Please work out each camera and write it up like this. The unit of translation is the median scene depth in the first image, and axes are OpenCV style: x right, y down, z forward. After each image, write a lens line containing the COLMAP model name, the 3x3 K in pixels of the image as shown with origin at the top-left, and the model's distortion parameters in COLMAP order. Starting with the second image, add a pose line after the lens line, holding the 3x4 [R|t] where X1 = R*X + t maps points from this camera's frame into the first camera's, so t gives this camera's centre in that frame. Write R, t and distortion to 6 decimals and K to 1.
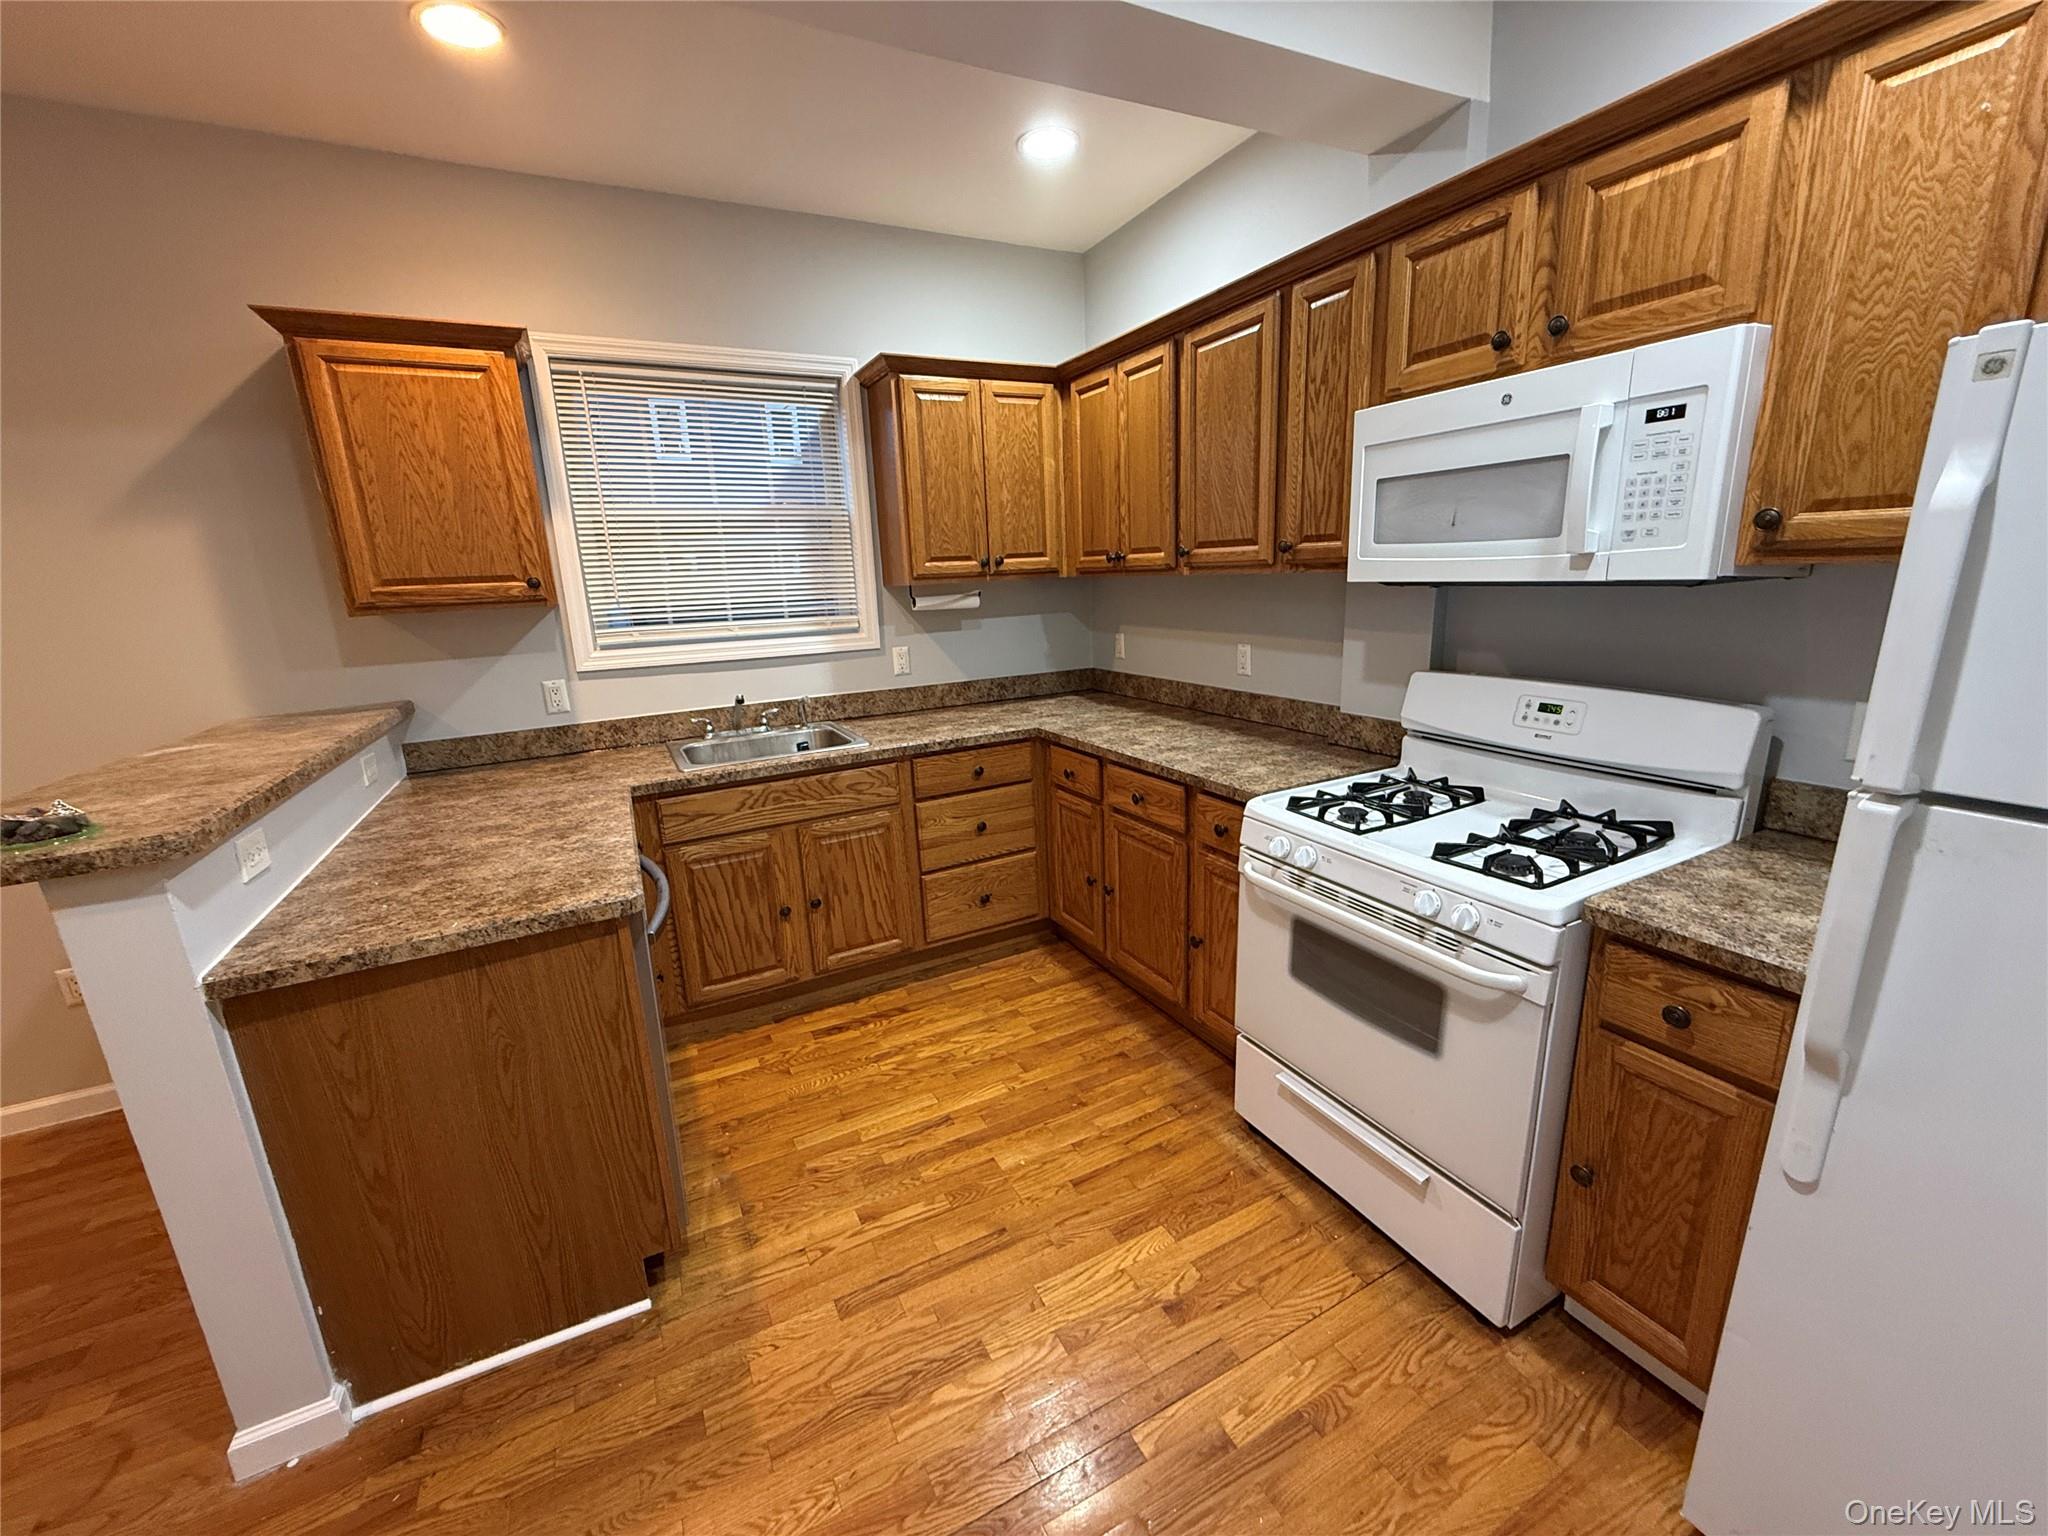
lens RADIAL K [[819.8, 0, 1019.8], [0, 819.8, 770.2], [0, 0, 1]] dist [-0.000469, -0.000160]
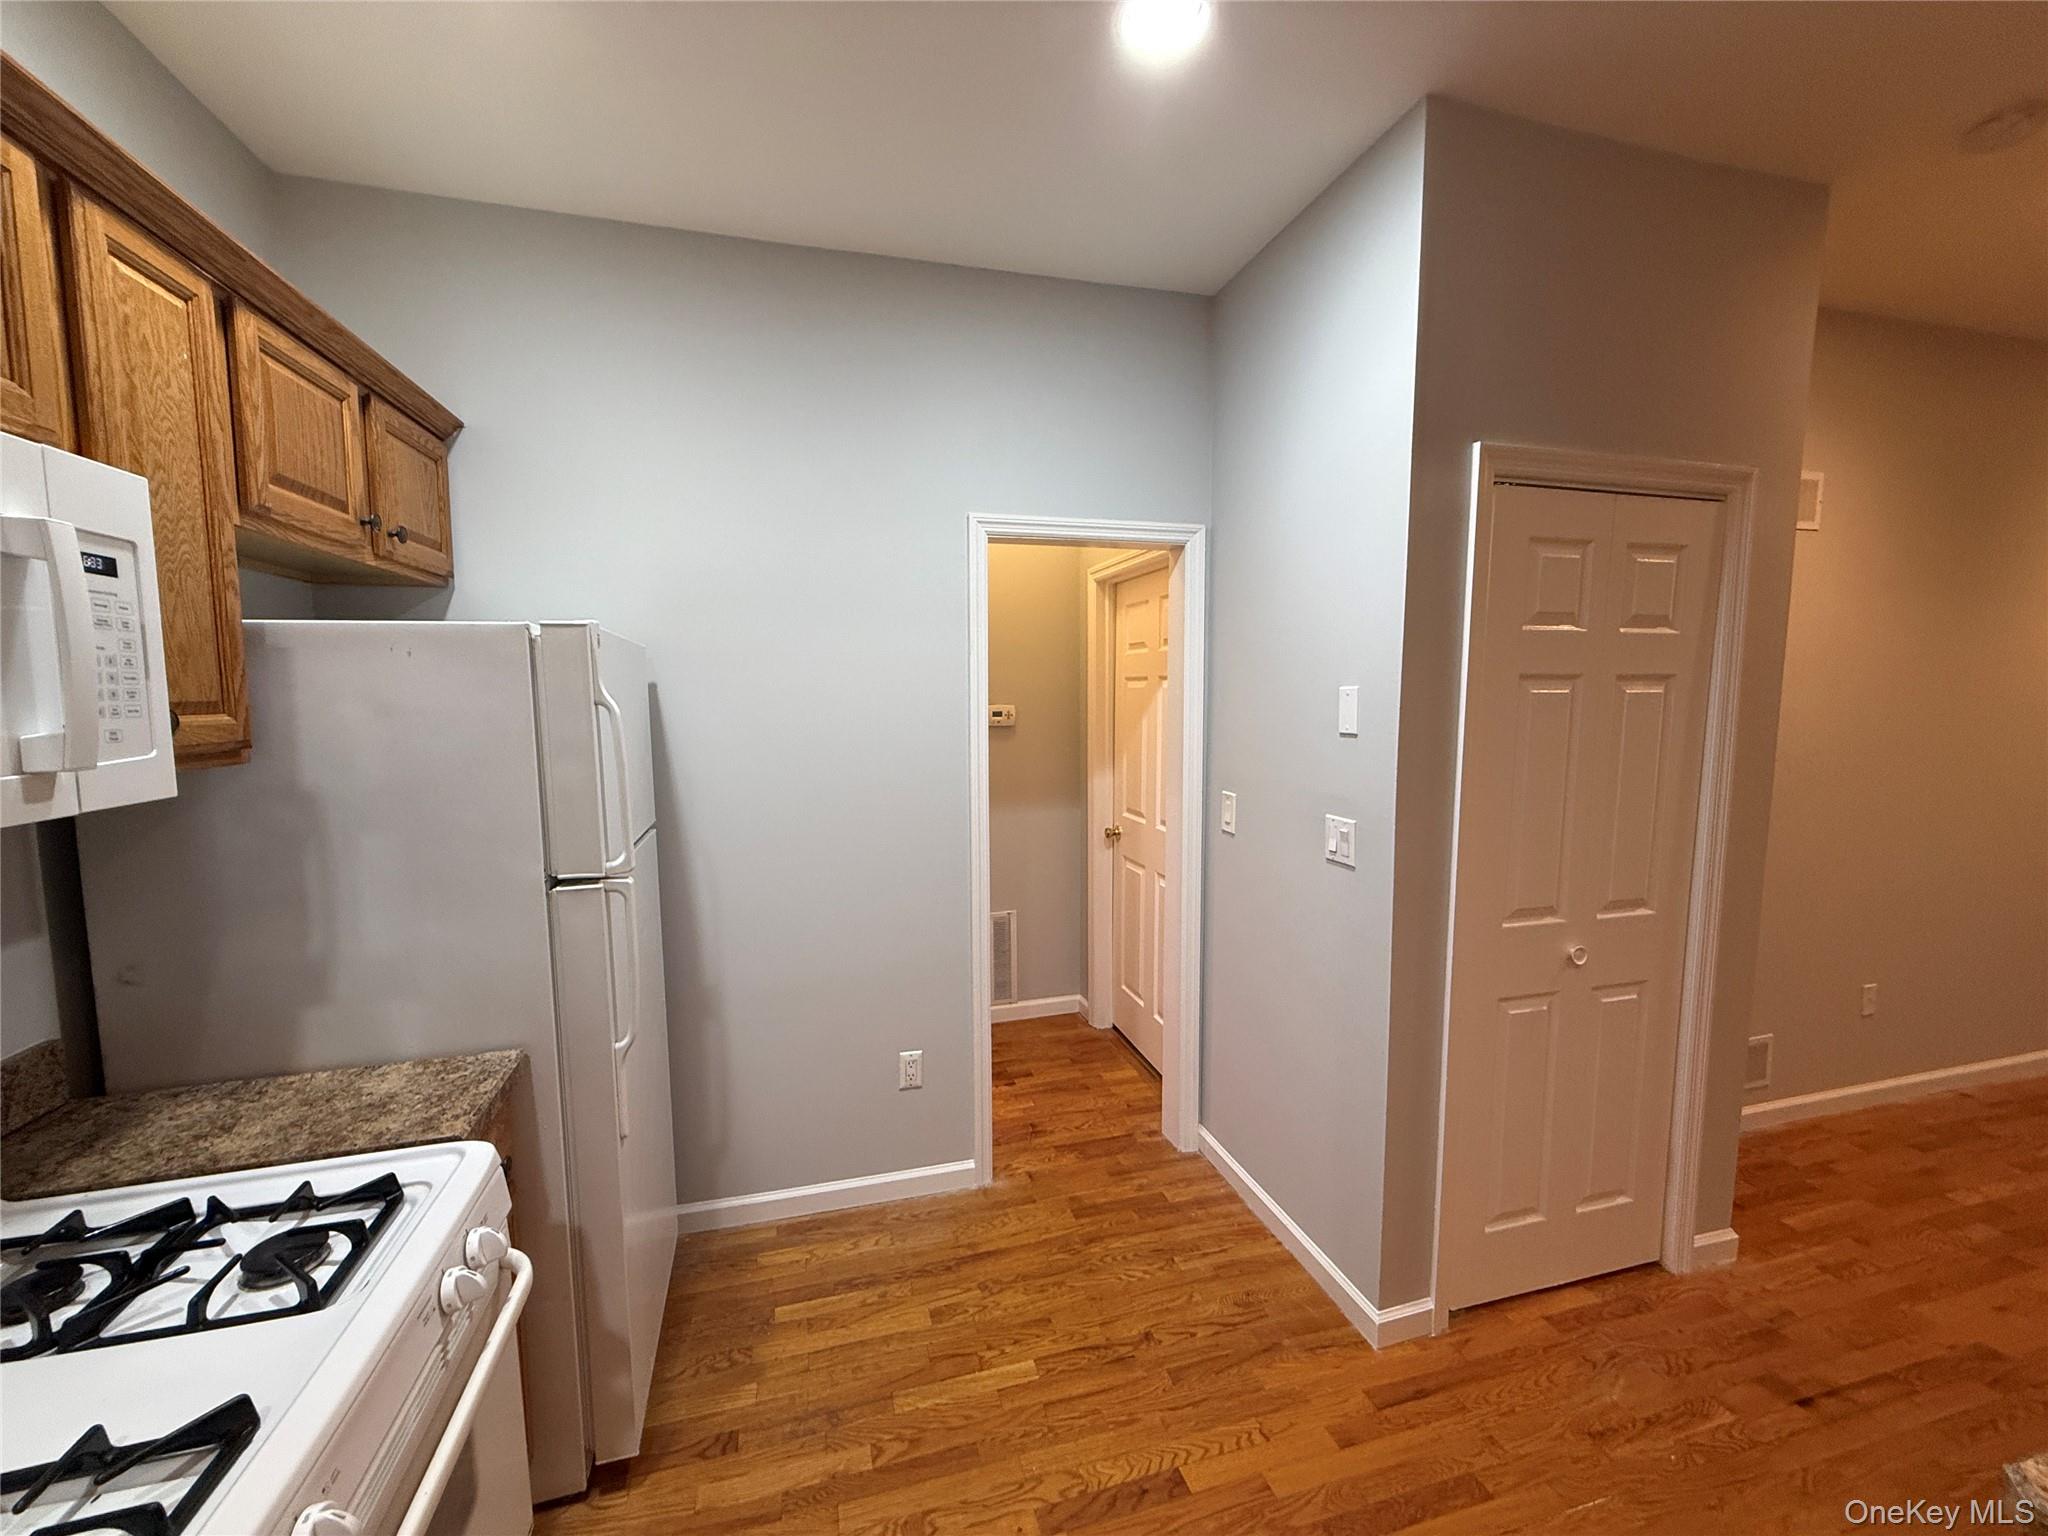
lens RADIAL K [[819.8, 0, 1019.8], [0, 819.8, 770.2], [0, 0, 1]] dist [-0.000469, -0.000160]
pose [[-0.978876, 0.028666, 0.202434, -0.055371], [0.093479, 0.943323, 0.318439, -0.305696], [-0.181832, 0.330636, -0.926076, 1.118991]]
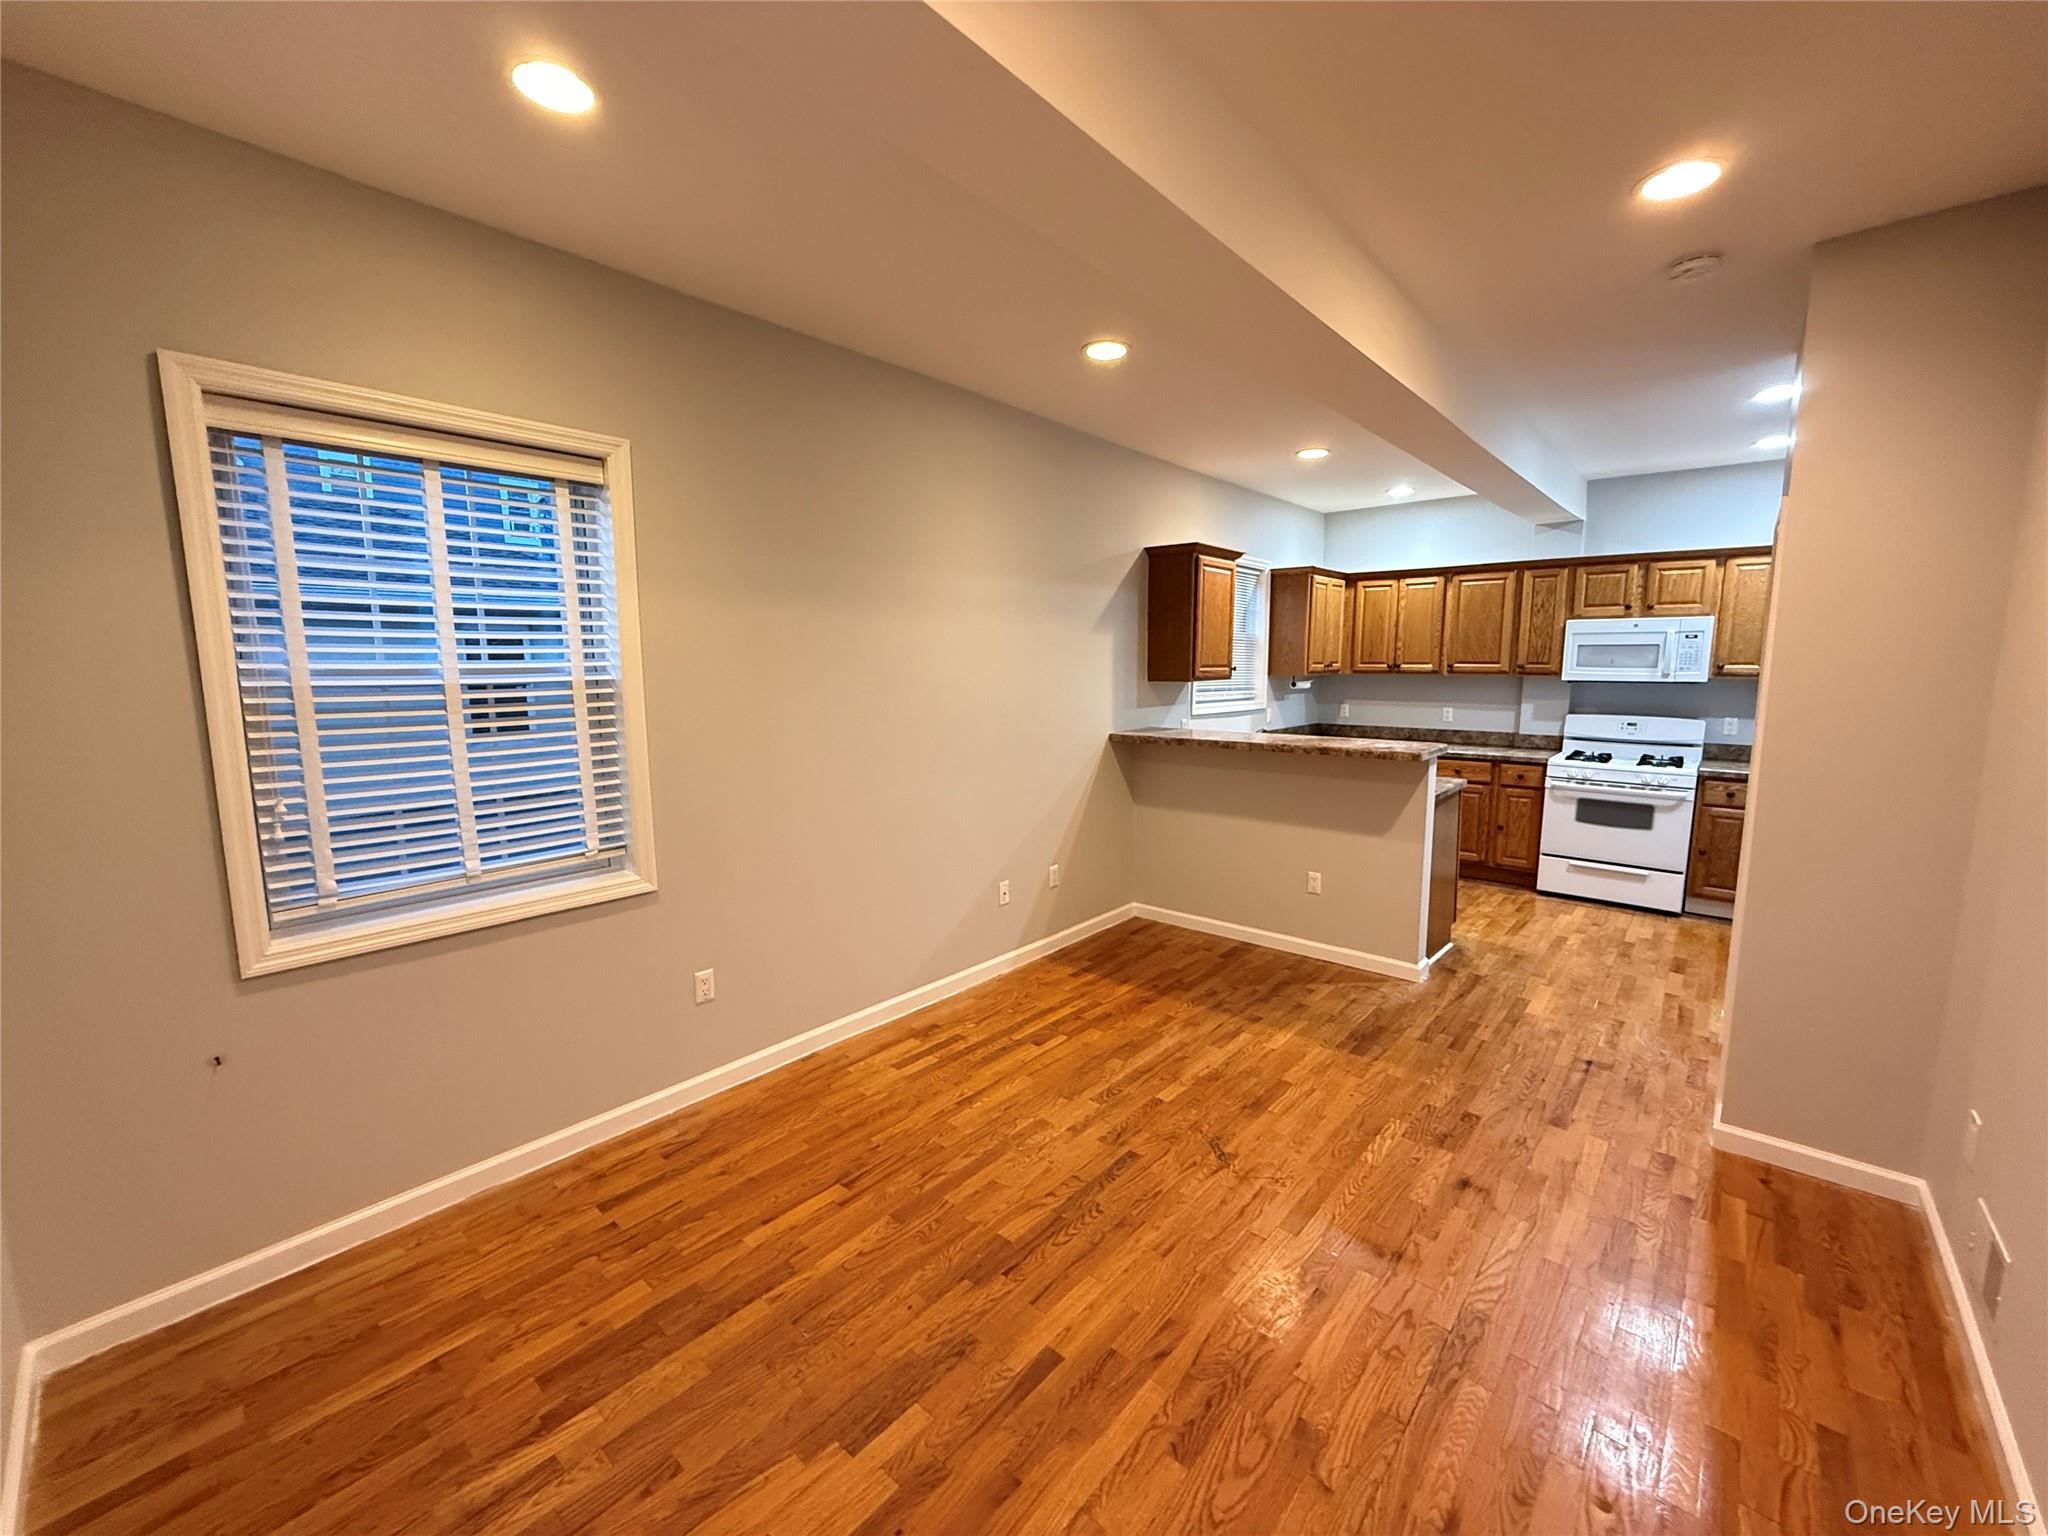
lens RADIAL K [[819.8, 0, 1019.8], [0, 819.8, 770.2], [0, 0, 1]] dist [-0.000469, -0.000160]
pose [[0.930041, -0.009608, 0.367330, -2.439536], [0.051999, 0.993040, -0.105682, 0.279934], [-0.363758, 0.117389, 0.924067, -0.882073]]
